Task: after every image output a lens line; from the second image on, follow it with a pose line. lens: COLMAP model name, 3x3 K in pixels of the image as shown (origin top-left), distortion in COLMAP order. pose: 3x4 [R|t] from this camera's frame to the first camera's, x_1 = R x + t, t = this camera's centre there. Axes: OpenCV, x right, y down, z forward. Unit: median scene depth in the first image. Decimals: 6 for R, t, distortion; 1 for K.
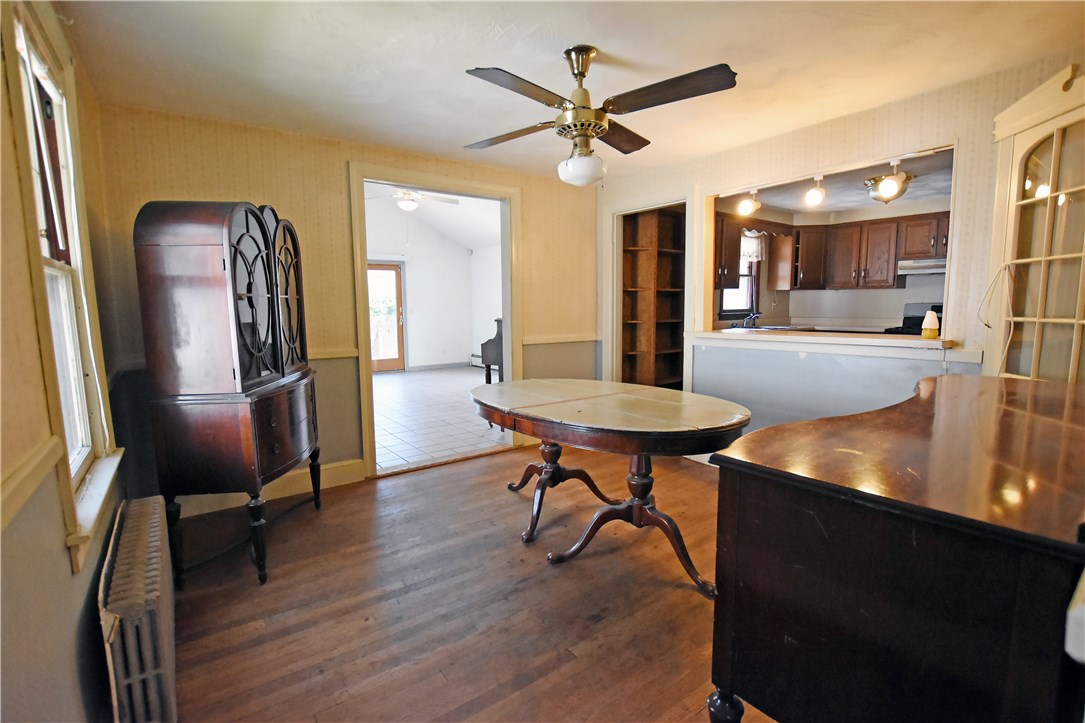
lens RADIAL K [[490.1, 0, 542.5], [0, 490.1, 361.5], [0, 0, 1]] dist [-0.001778, -0.000173]
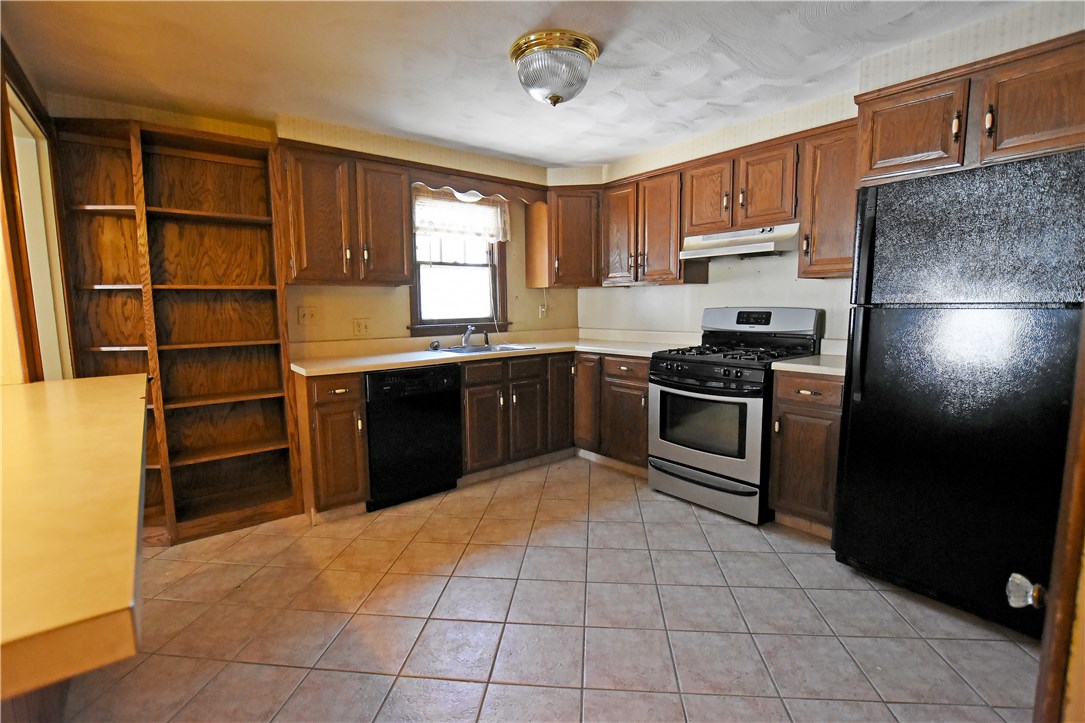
lens RADIAL K [[490.1, 0, 542.5], [0, 490.1, 361.5], [0, 0, 1]] dist [-0.001778, -0.000173]
pose [[0.999622, -0.007631, 0.026414, 0.487534], [0.007771, 0.999956, -0.005224, -0.046461], [-0.026373, 0.005427, 0.999637, 0.366144]]
